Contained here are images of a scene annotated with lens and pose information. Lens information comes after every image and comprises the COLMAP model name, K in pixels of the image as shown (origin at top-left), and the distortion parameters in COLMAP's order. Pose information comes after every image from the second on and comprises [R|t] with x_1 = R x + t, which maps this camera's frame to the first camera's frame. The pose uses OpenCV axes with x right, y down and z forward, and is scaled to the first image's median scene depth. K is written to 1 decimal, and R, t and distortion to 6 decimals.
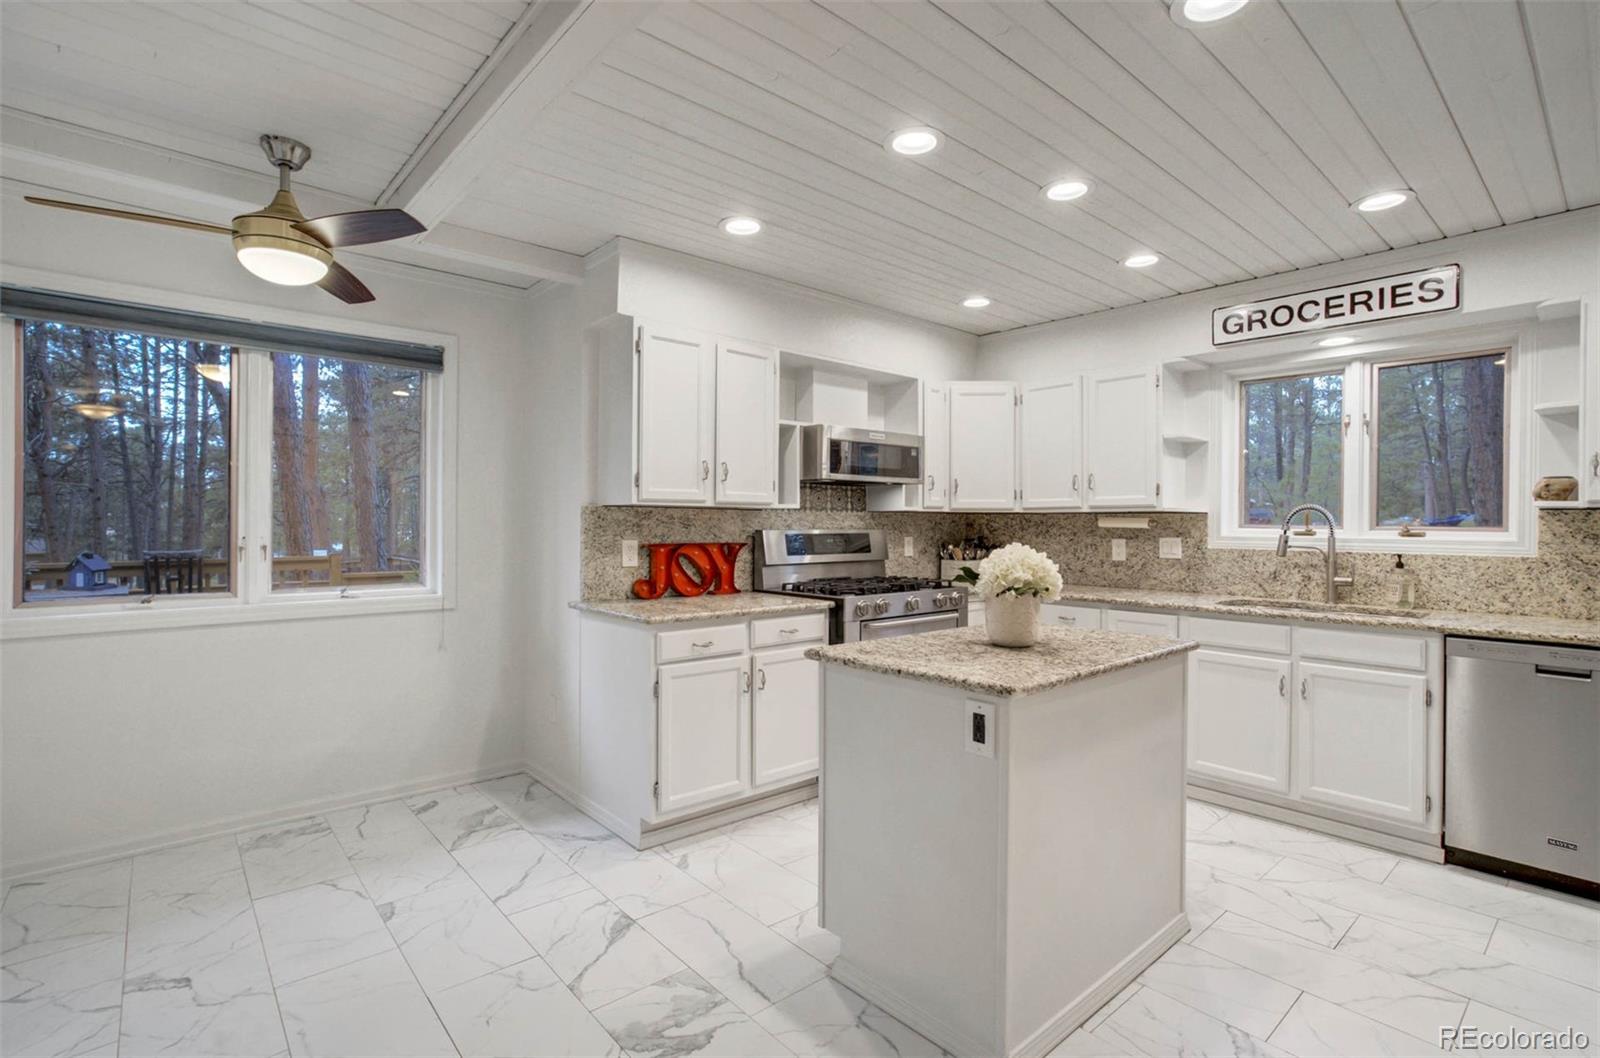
lens RADIAL K [[744.0, 0, 792.7], [0, 744.0, 525.4], [0, 0, 1]] dist [-0.003506, 0.001378]
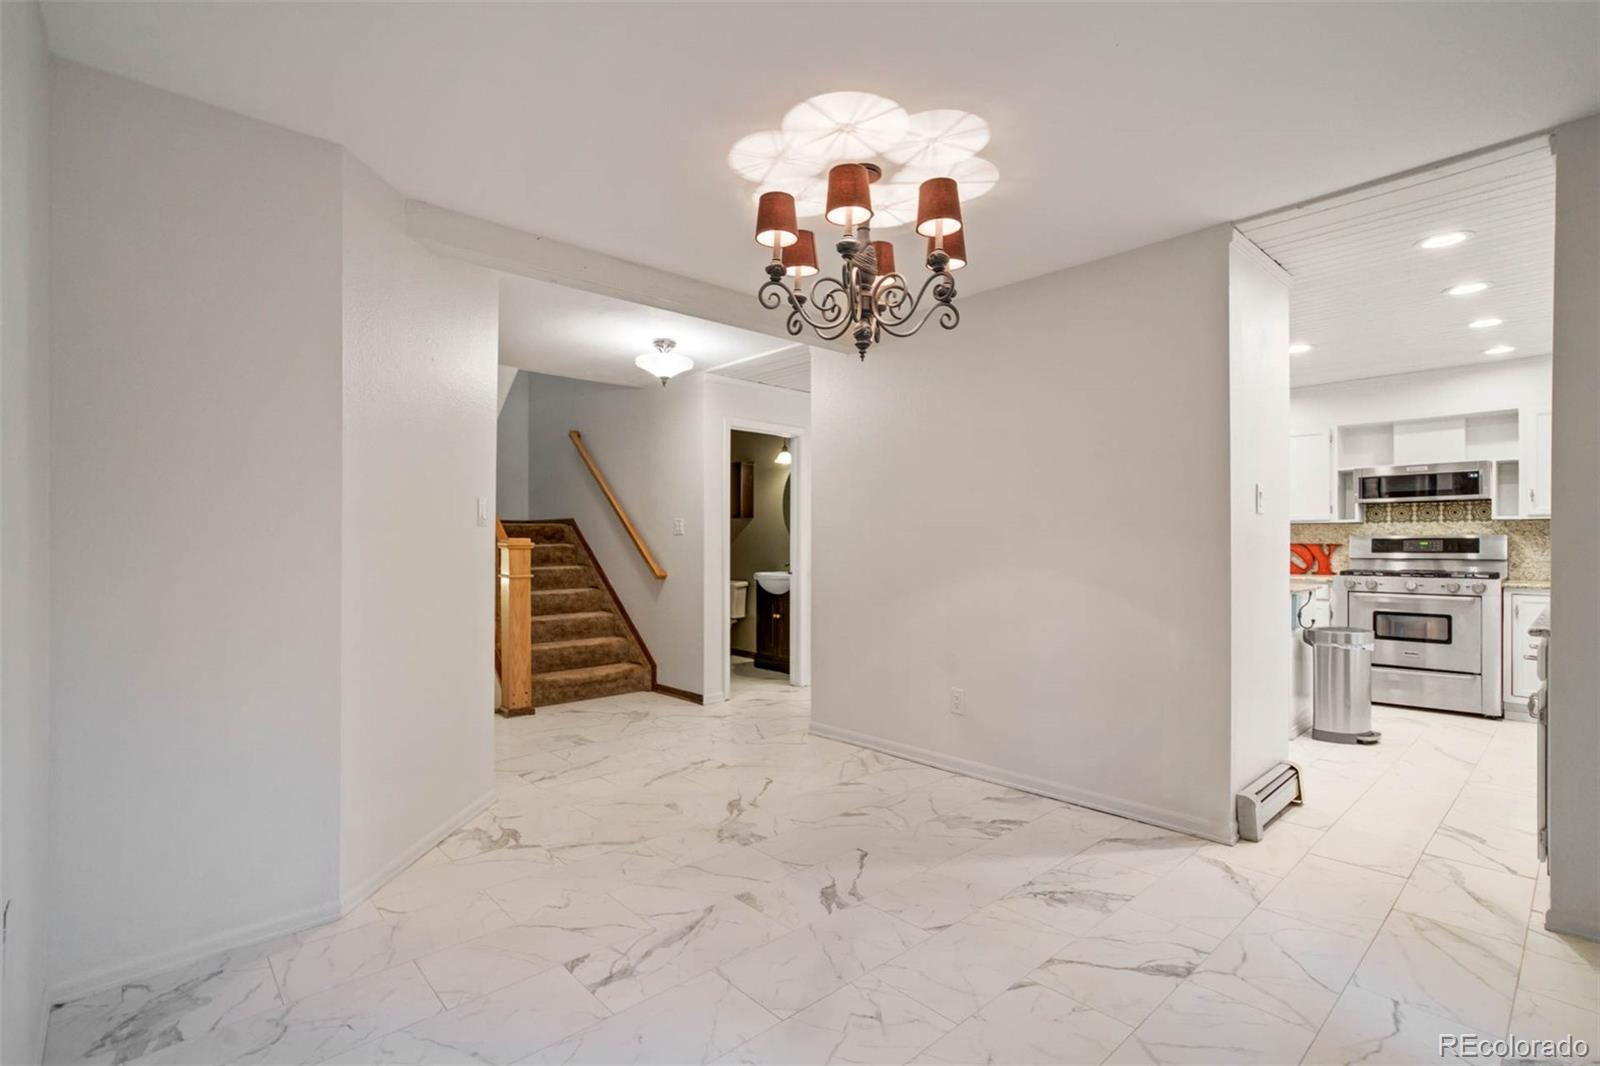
lens RADIAL K [[744.0, 0, 788.3], [0, 744.0, 543.6], [0, 0, 1]] dist [-0.003506, 0.001378]
pose [[0.025532, -0.002343, -0.999671, 1.574727], [0.002034, 0.999995, -0.002292, 0.024497], [0.999672, -0.001975, 0.025537, -0.249566]]
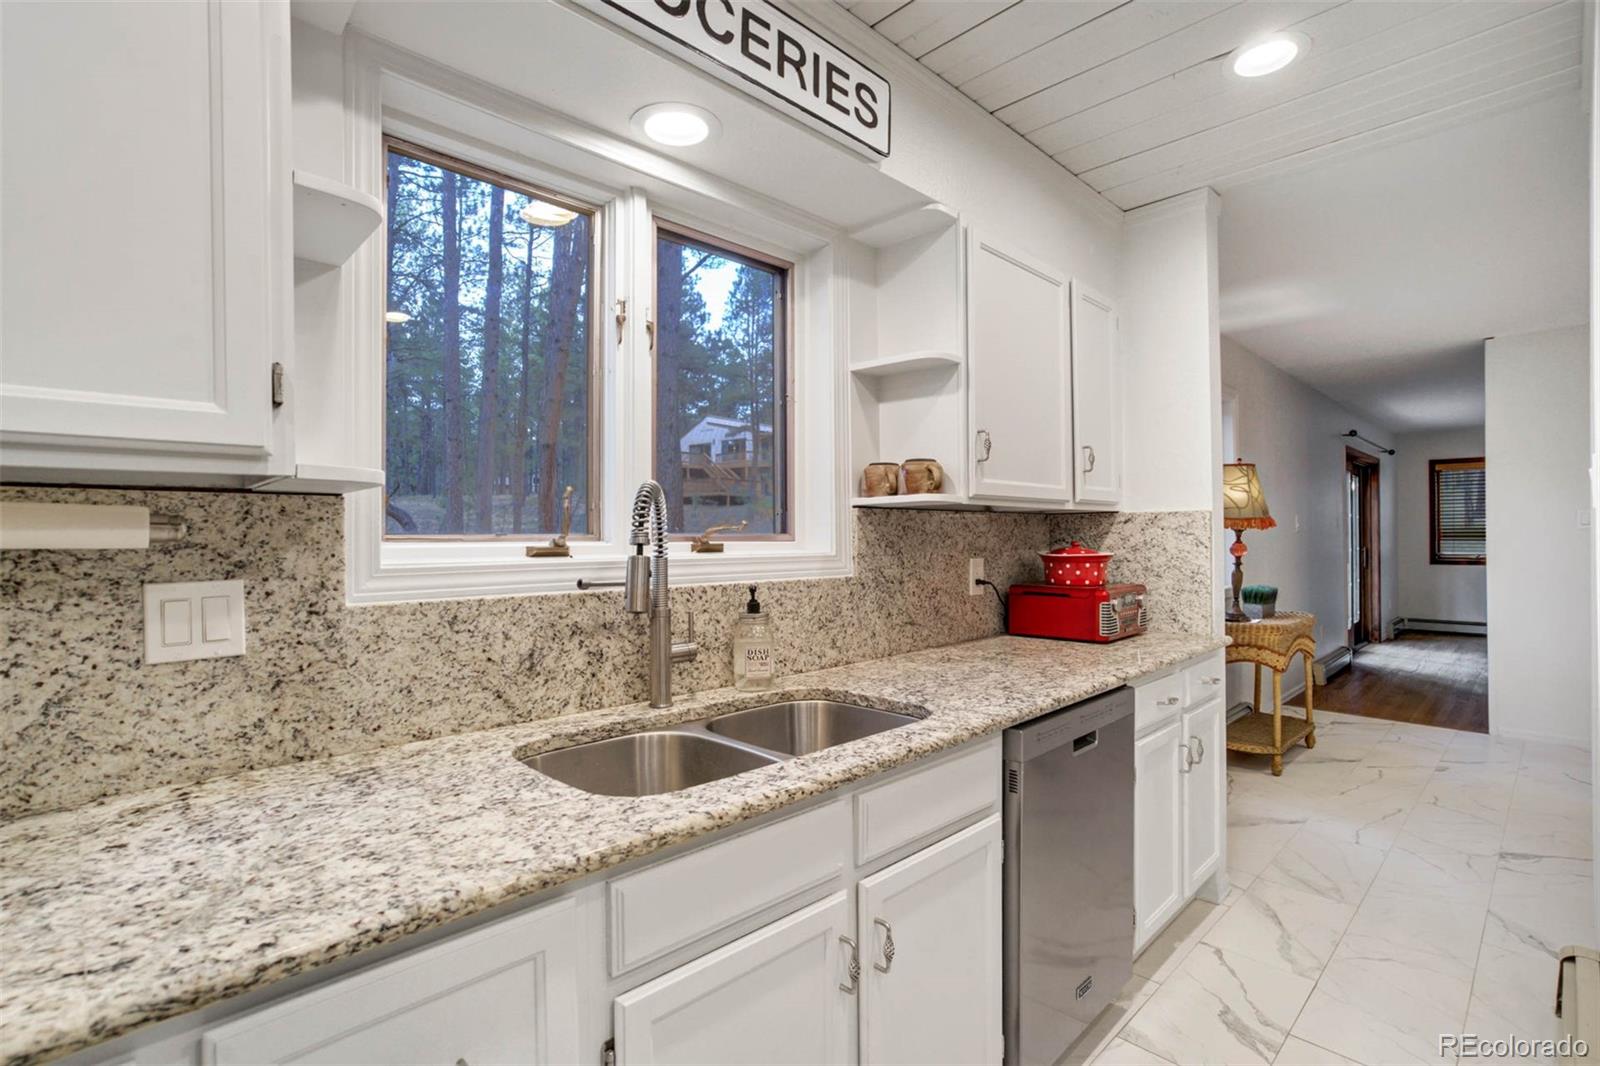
lens RADIAL K [[744.0, 0, 795.5], [0, 744.0, 528.2], [0, 0, 1]] dist [-0.003506, 0.001378]
pose [[-0.053792, 0.006542, 0.998531, 0.249488], [0.010084, 0.999931, -0.006008, 0.000898], [-0.998501, 0.009746, -0.053854, 0.873476]]
